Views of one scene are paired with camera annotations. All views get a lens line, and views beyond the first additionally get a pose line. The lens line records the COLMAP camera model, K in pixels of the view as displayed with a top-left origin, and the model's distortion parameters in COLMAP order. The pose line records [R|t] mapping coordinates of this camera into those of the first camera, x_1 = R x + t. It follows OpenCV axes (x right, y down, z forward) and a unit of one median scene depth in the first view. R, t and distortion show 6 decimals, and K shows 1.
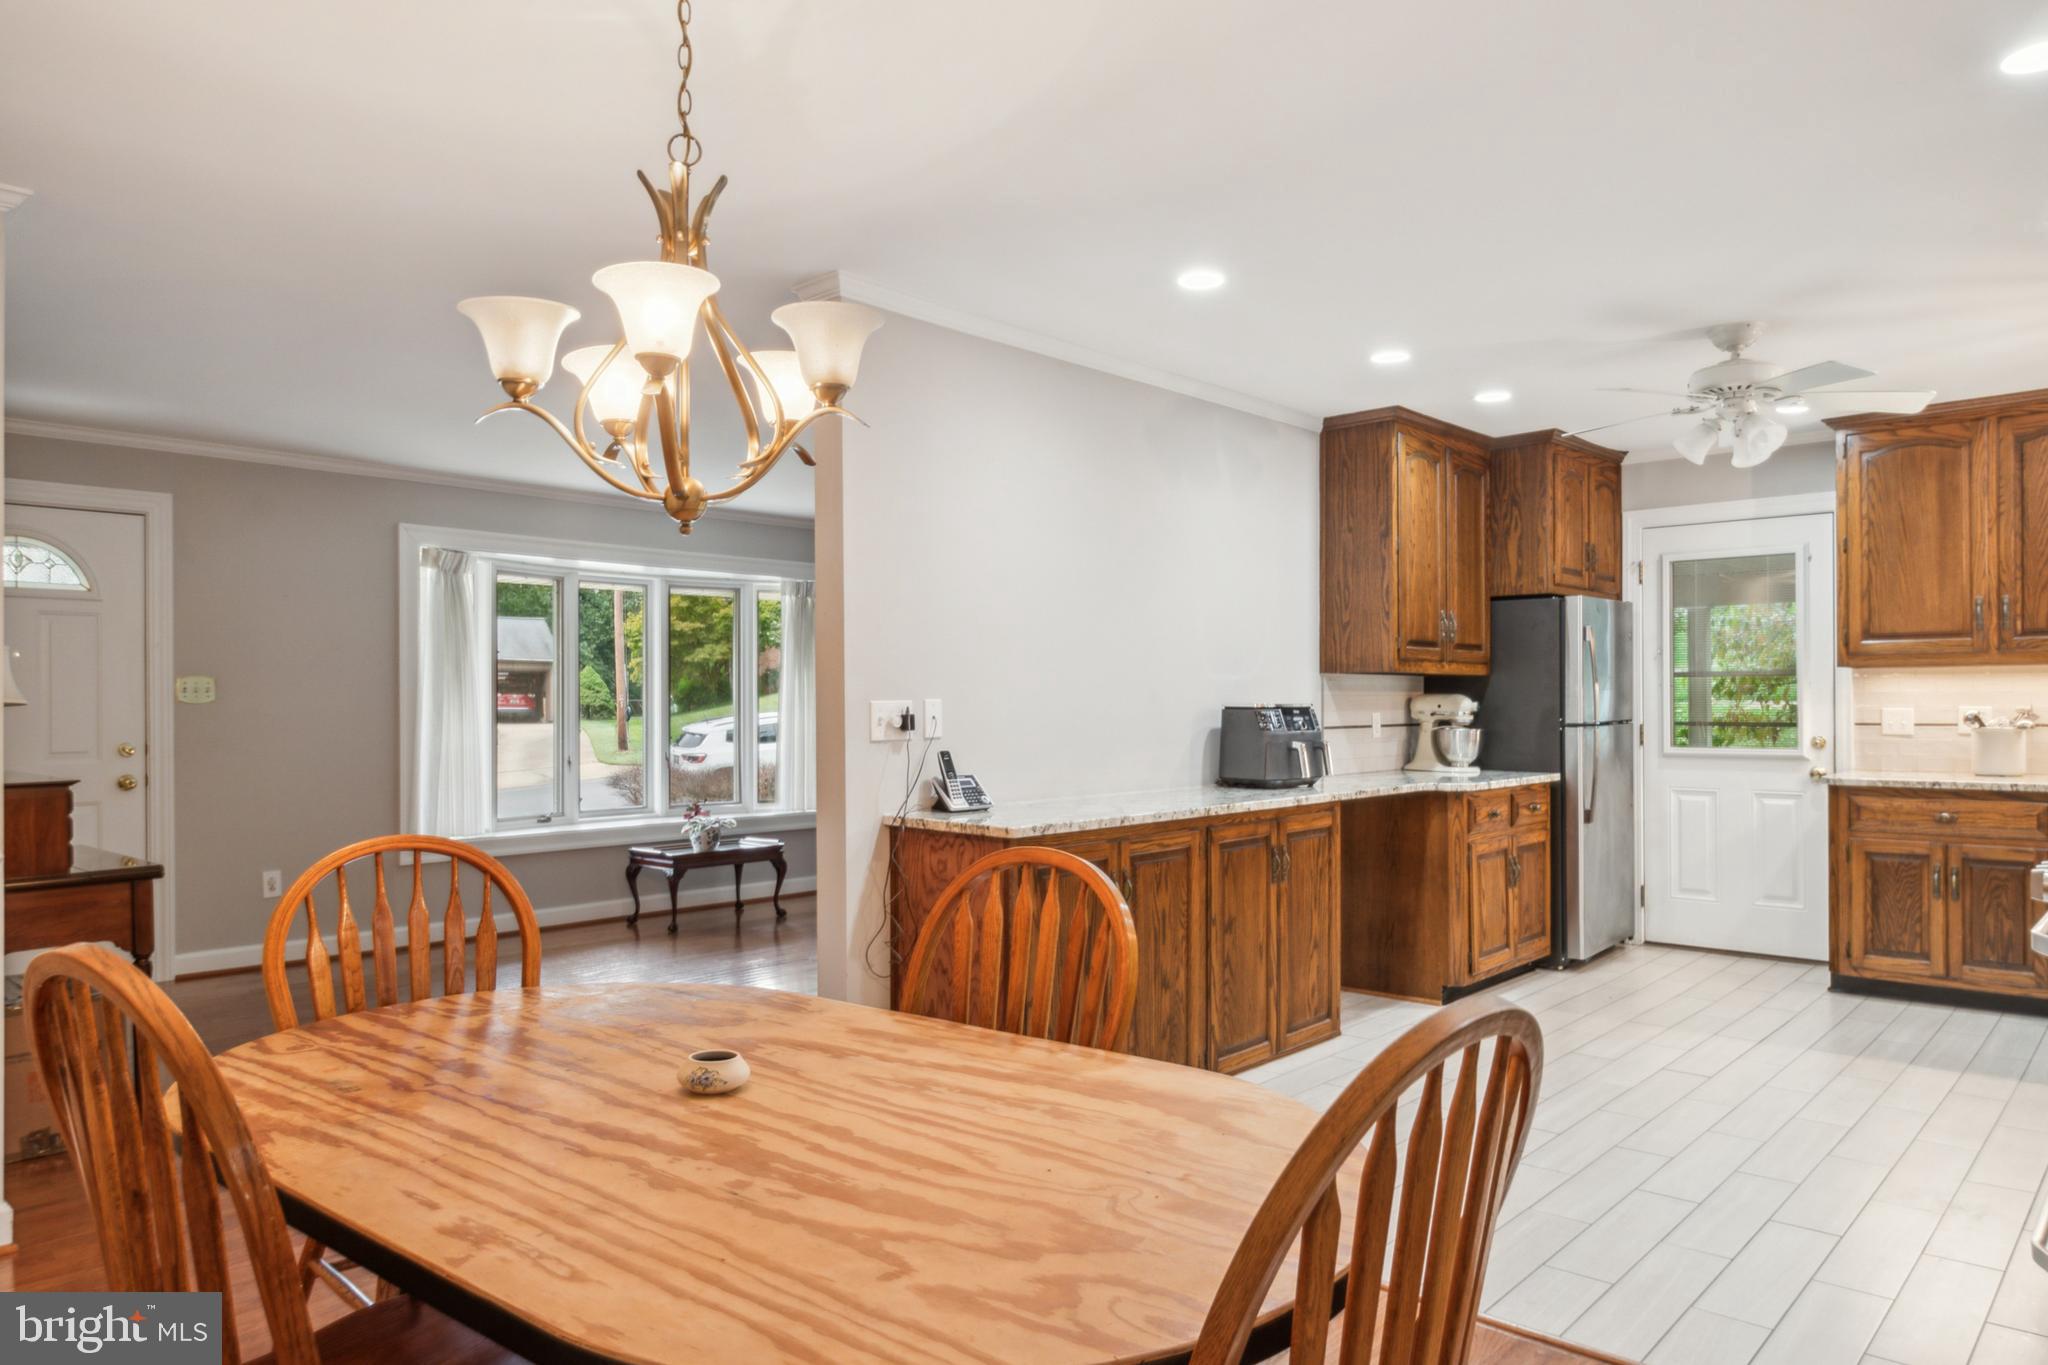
lens RADIAL K [[1340.6, 0, 1024.0], [0, 1340.6, 682.5], [0, 0, 1]] dist [-0.002831, -0.000318]
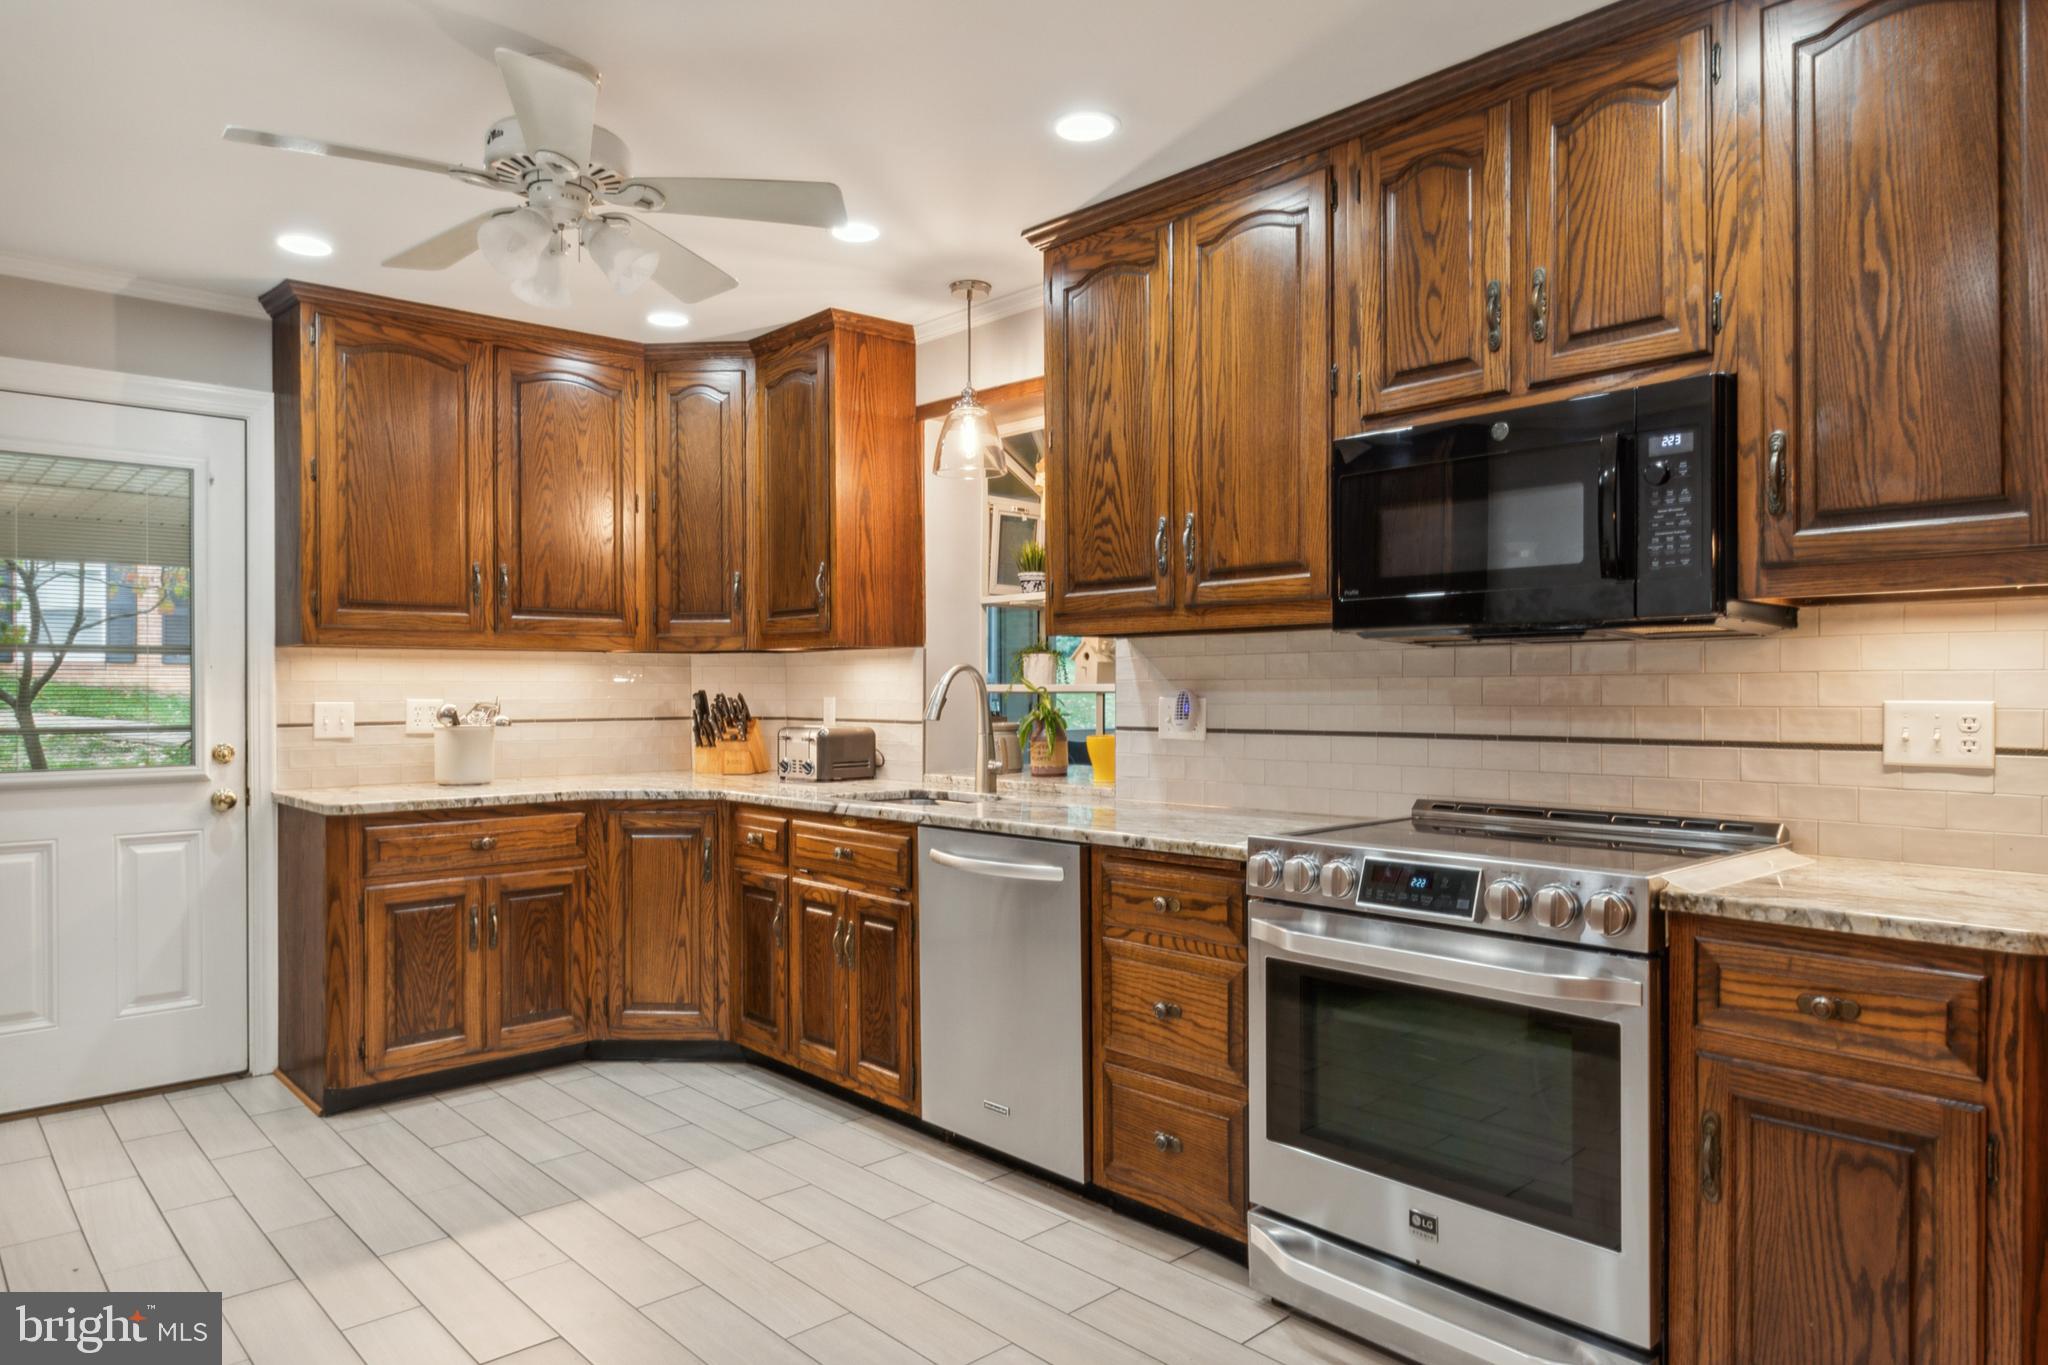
lens RADIAL K [[1272.9, 0, 1021.8], [0, 1272.9, 690.6], [0, 0, 1]] dist [0.003504, 0.001765]
pose [[0.092159, 0.001997, 0.995742, -0.015255], [-0.011502, 0.999933, -0.000940, 0.009791], [-0.995678, -0.011367, 0.092176, 0.617912]]
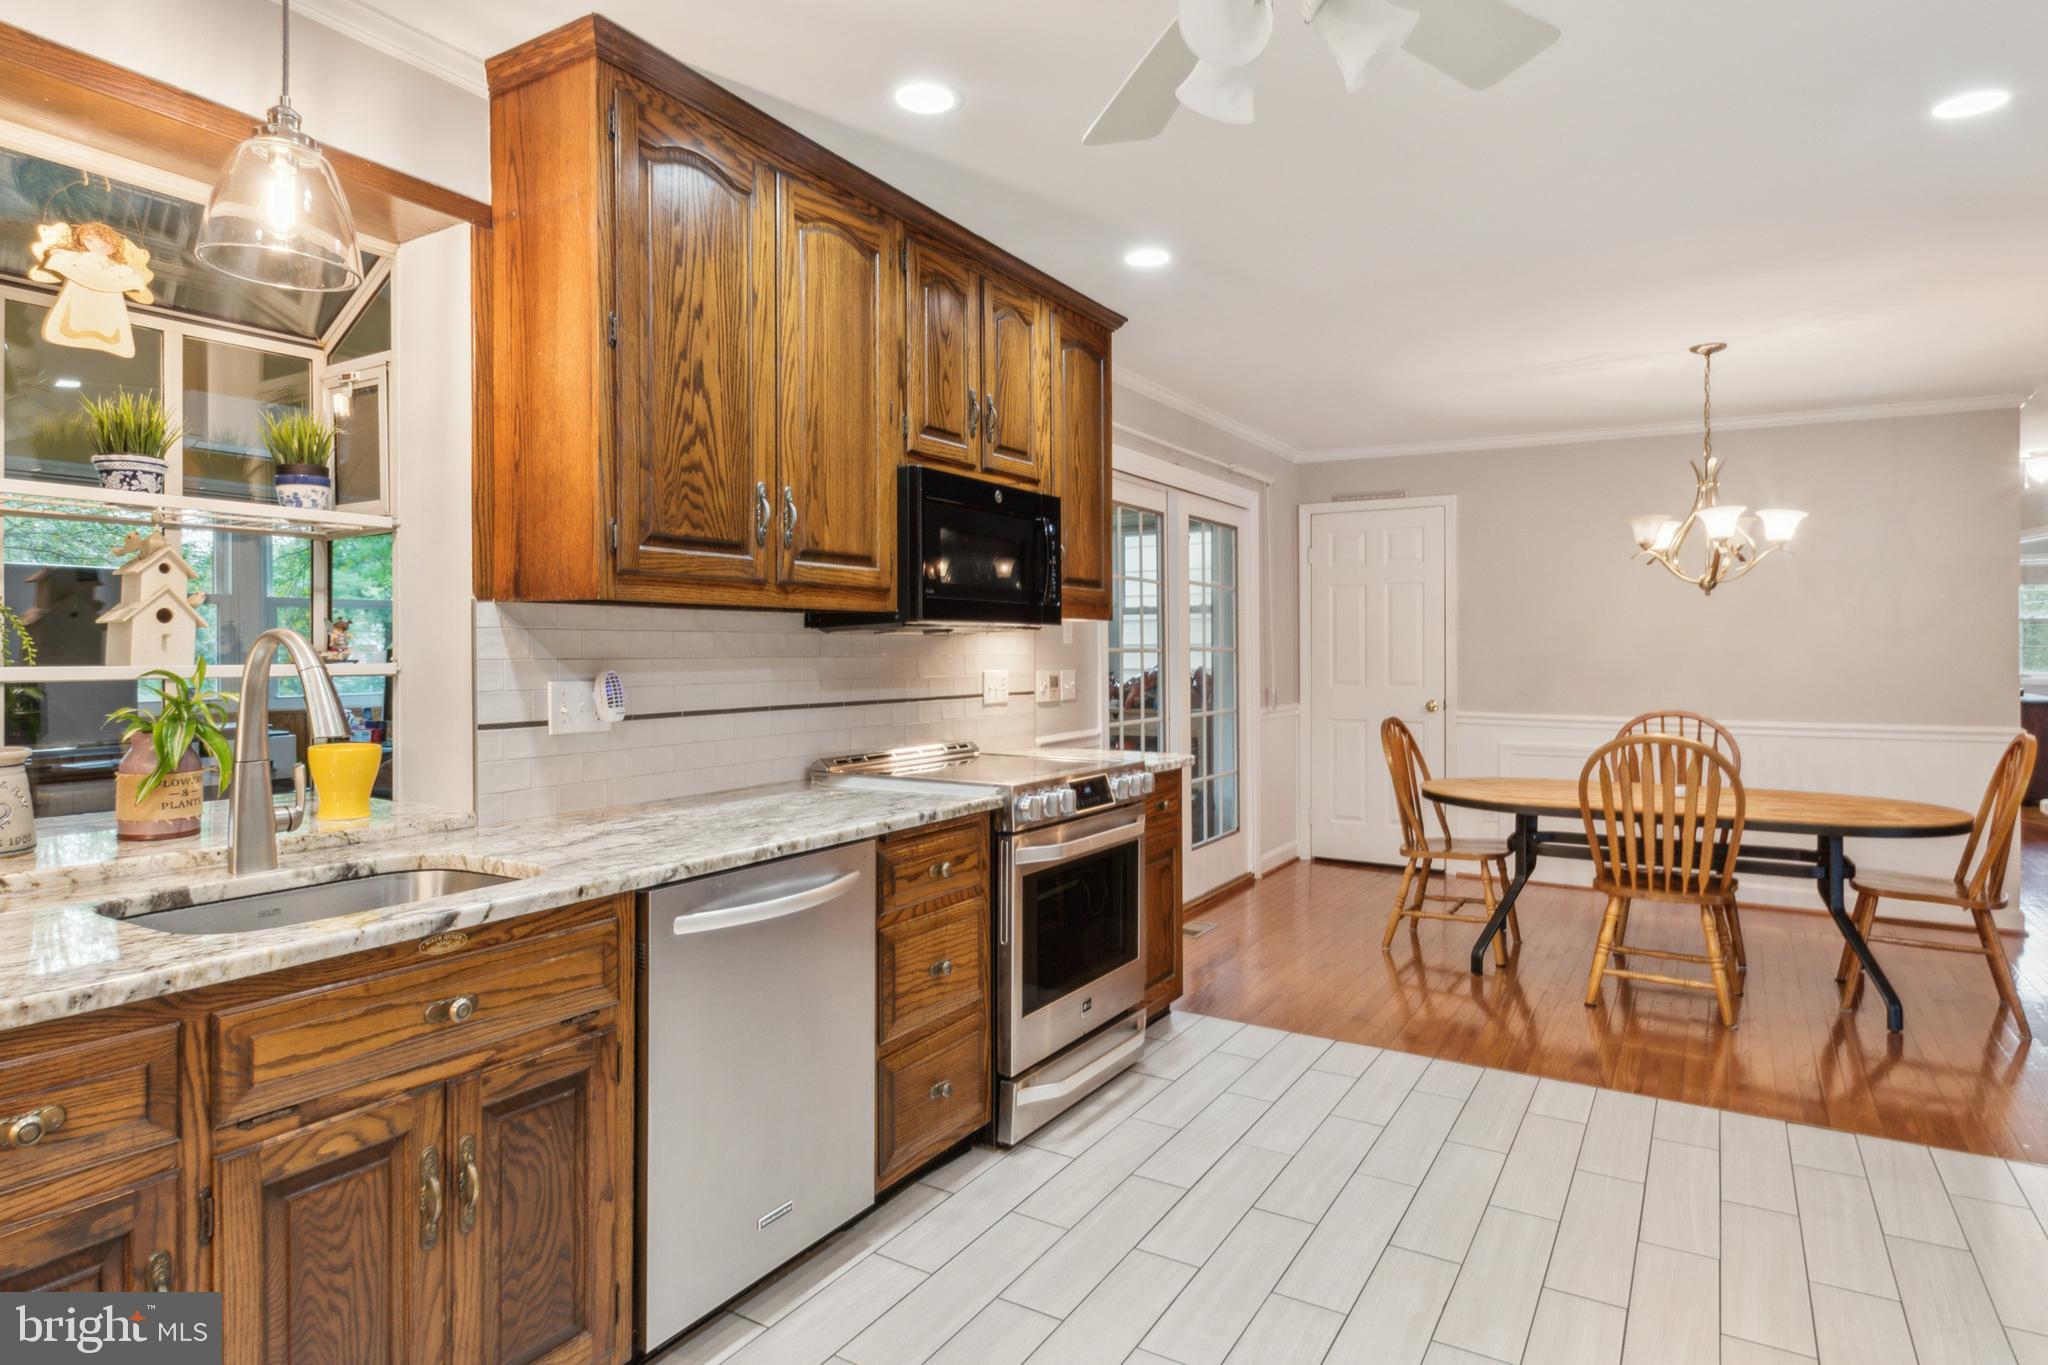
lens RADIAL K [[1143.5, 0, 1017.4], [0, 1143.5, 652.7], [0, 0, 1]] dist [0.018696, 0.000120]
pose [[-0.983069, 0.003979, -0.183193, 0.563509], [0.006444, 0.999896, -0.012864, 0.007280], [0.183122, -0.013827, -0.982993, 1.107532]]
